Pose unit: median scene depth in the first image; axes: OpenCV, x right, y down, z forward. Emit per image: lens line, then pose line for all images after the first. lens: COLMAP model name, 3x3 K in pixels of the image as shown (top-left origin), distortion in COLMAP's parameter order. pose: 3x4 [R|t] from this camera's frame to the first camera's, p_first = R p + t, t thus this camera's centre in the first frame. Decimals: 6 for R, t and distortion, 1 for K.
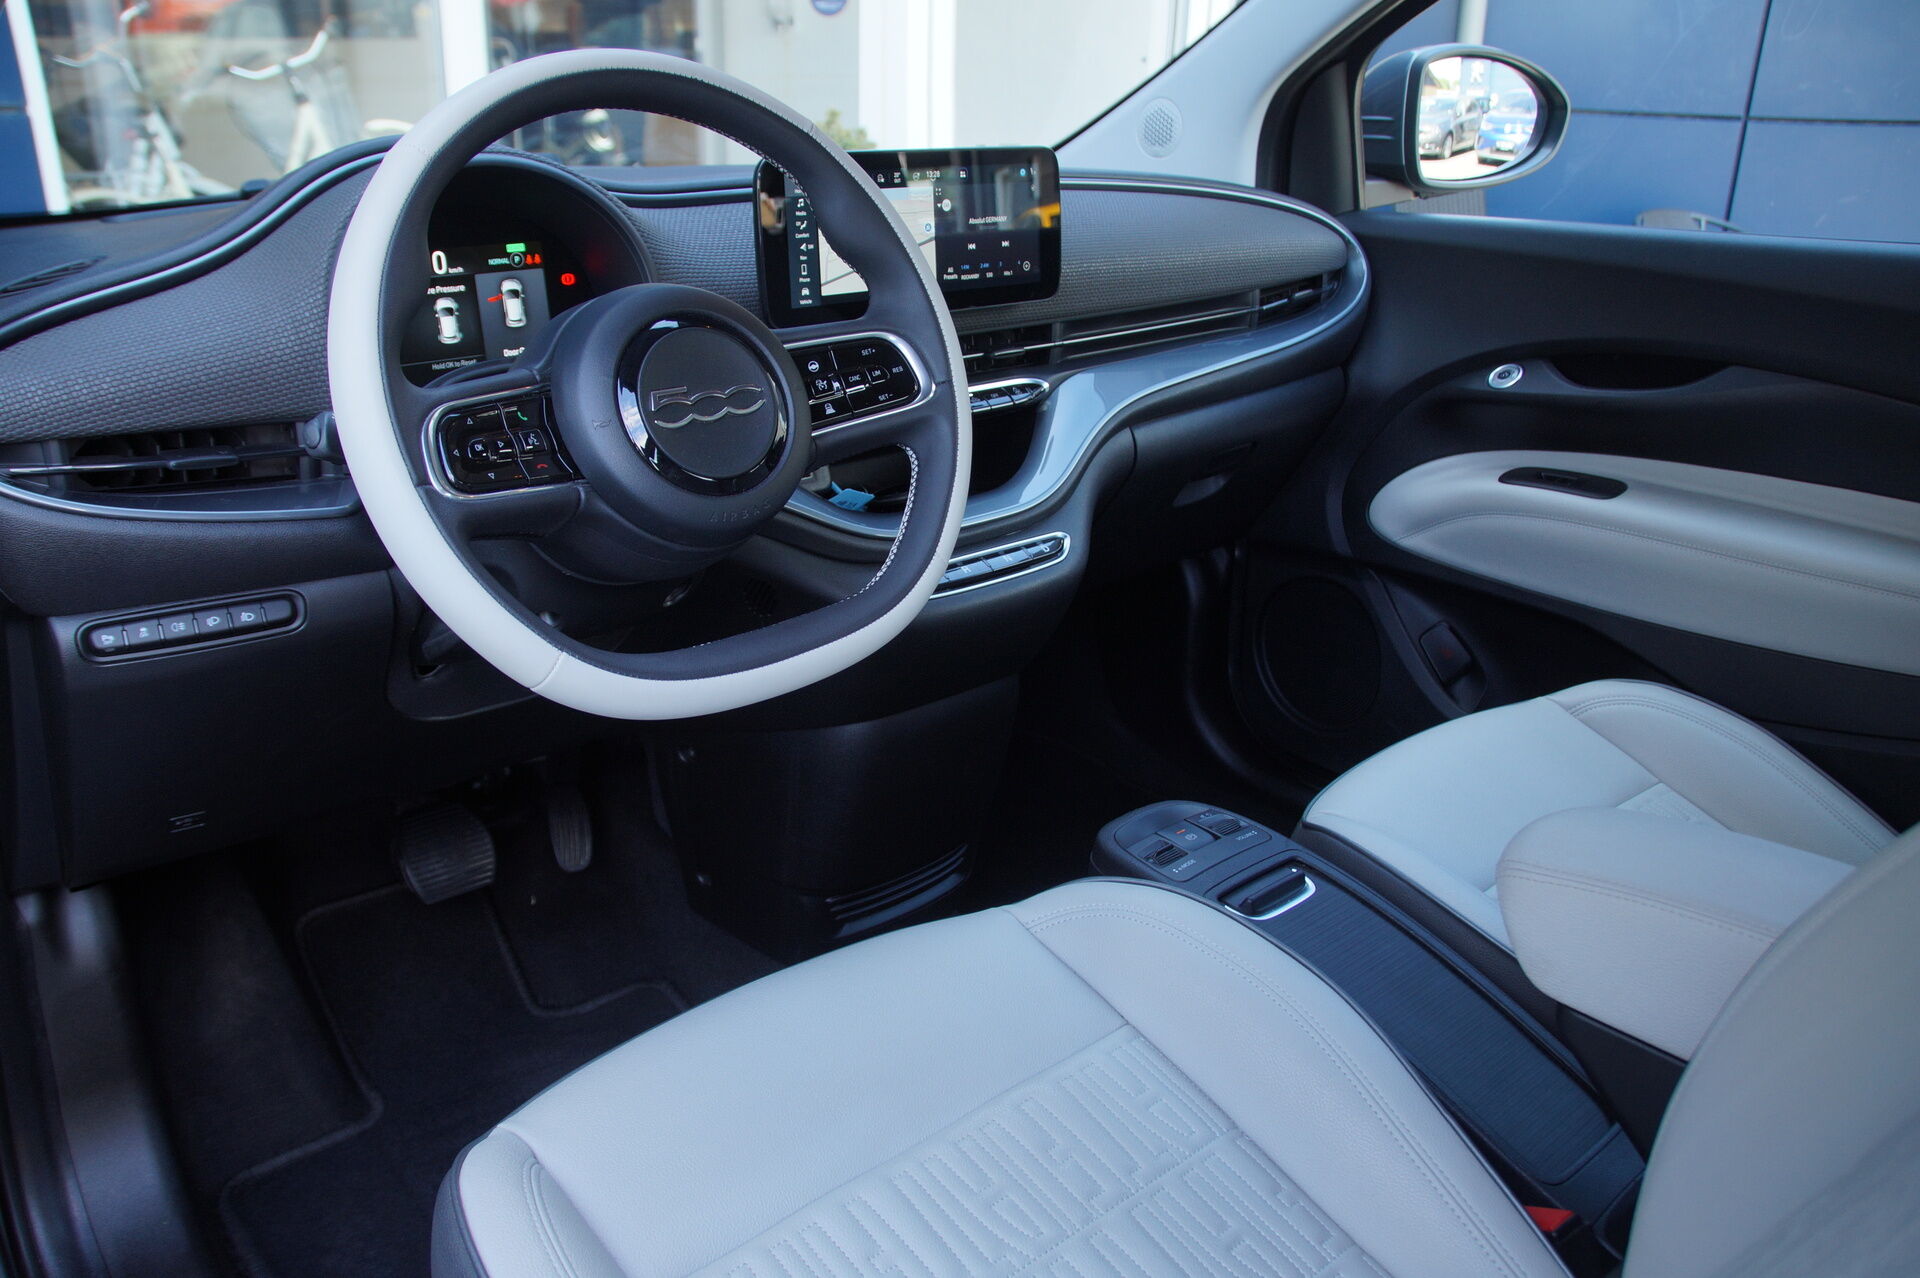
lens RADIAL K [[1460.4, 0, 960.5], [0, 1460.4, 634.1], [0, 0, 1]] dist [-0.101882, -0.001589]
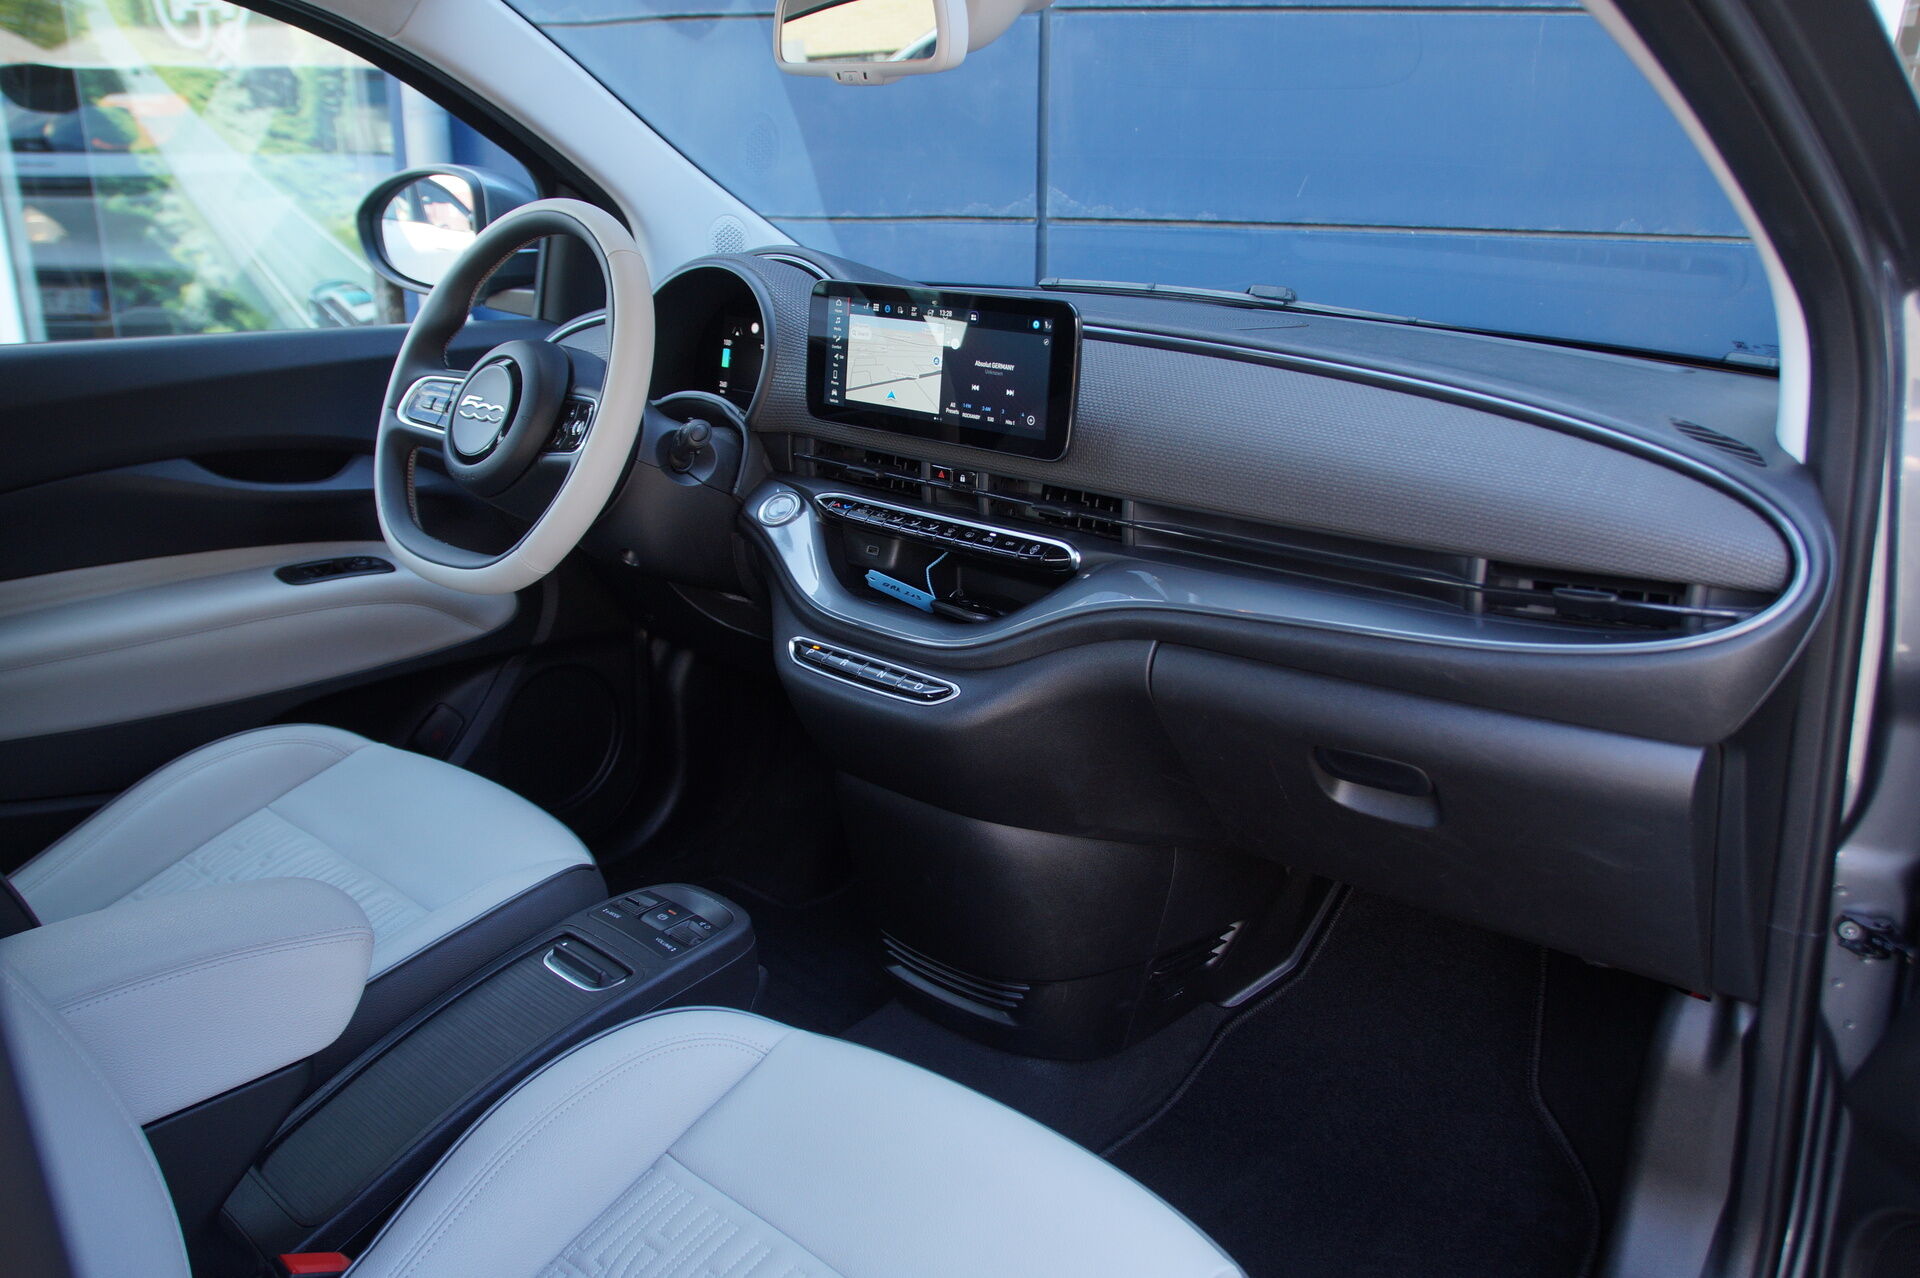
lens RADIAL K [[1460.4, 0, 960.1], [0, 1460.4, 639.6], [0, 0, 1]] dist [-0.101882, -0.001589]
pose [[0.152462, 0.302505, -0.940875, 1.024320], [-0.371266, 0.899809, 0.229141, -0.337749], [0.915924, 0.314379, 0.249496, 0.786973]]
